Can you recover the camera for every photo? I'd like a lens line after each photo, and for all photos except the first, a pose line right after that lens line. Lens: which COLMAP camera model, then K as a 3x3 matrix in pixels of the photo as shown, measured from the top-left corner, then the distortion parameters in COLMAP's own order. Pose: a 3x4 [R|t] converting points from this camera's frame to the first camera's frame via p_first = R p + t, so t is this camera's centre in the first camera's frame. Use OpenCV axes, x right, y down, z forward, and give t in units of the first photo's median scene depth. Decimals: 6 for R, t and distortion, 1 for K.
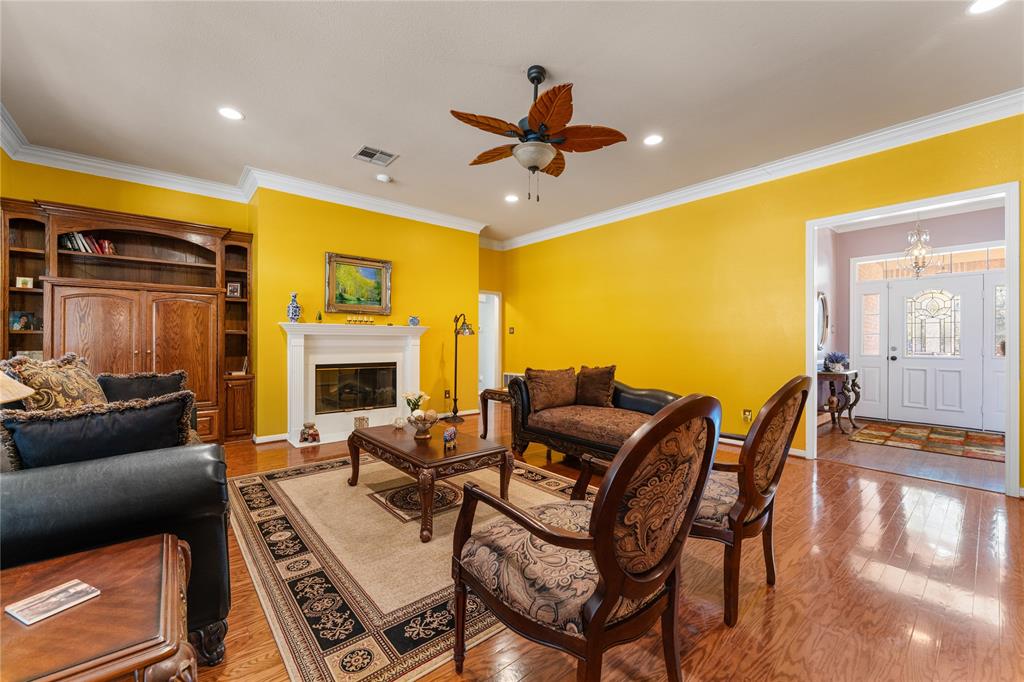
lens RADIAL K [[405.2, 0, 512.0], [0, 405.2, 341.0], [0, 0, 1]] dist [-0.002116, -0.000242]
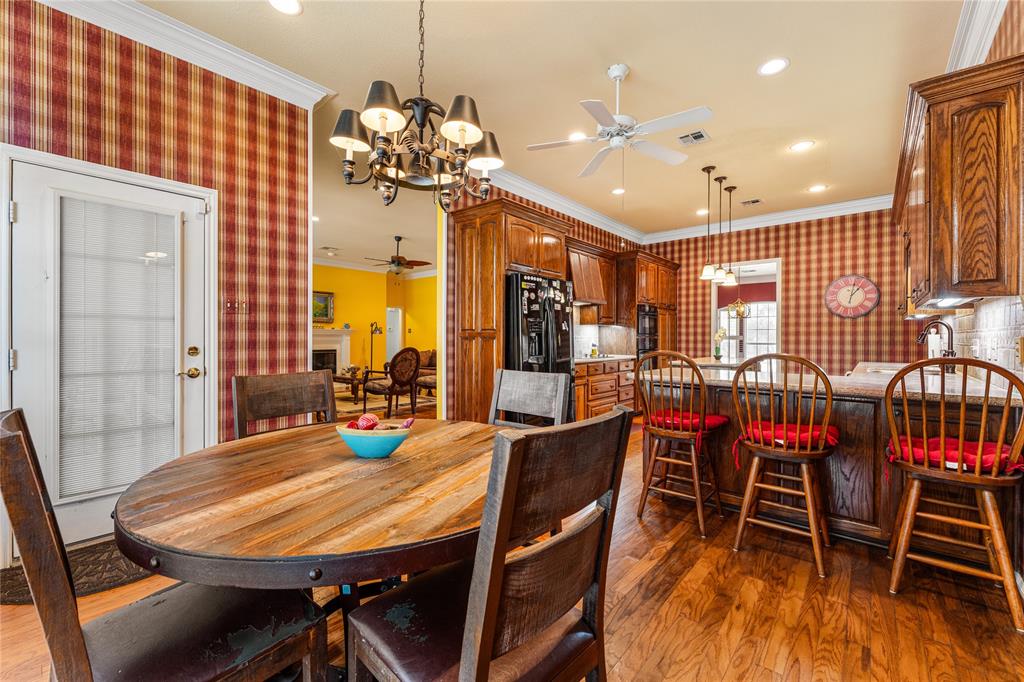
lens RADIAL K [[435.9, 0, 512.0], [0, 435.9, 341.0], [0, 0, 1]] dist [-0.017347, -0.000070]
pose [[0.987487, -0.004901, 0.157627, 0.173235], [0.003257, 0.999938, 0.010687, -0.003780], [-0.157670, -0.010040, 0.987441, -1.006268]]
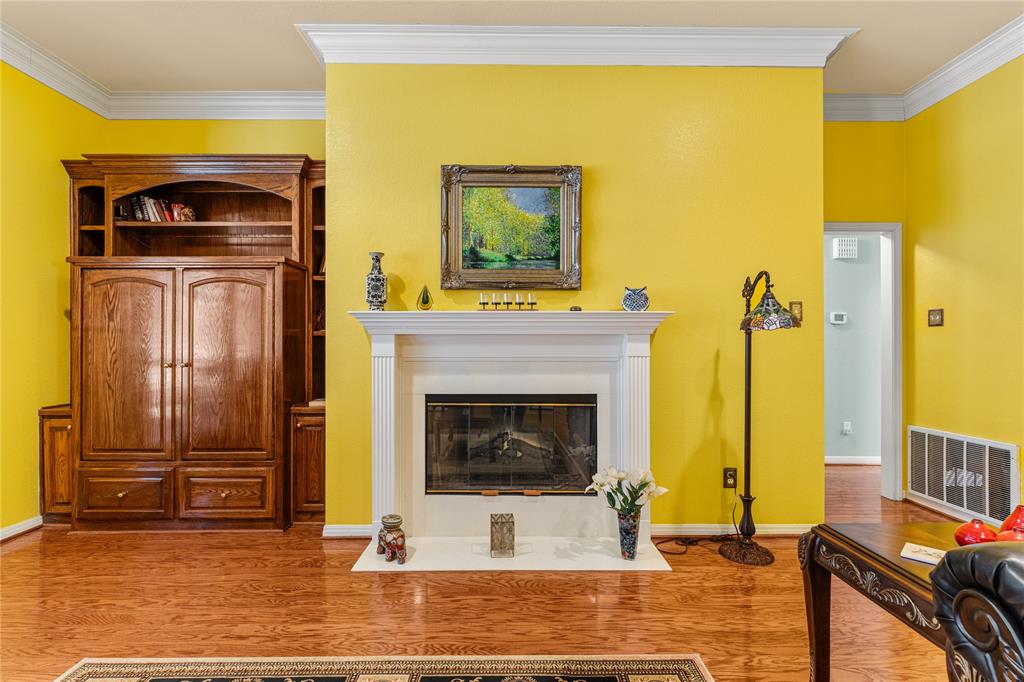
lens RADIAL K [[496.4, 0, 508.1], [0, 496.4, 344.0], [0, 0, 1]] dist [0.003762, 0.000056]
pose [[0.765640, -0.005890, -0.643243, -0.010891], [0.003426, 0.999981, -0.005078, -0.000255], [0.643261, 0.001684, 0.765645, 0.543545]]
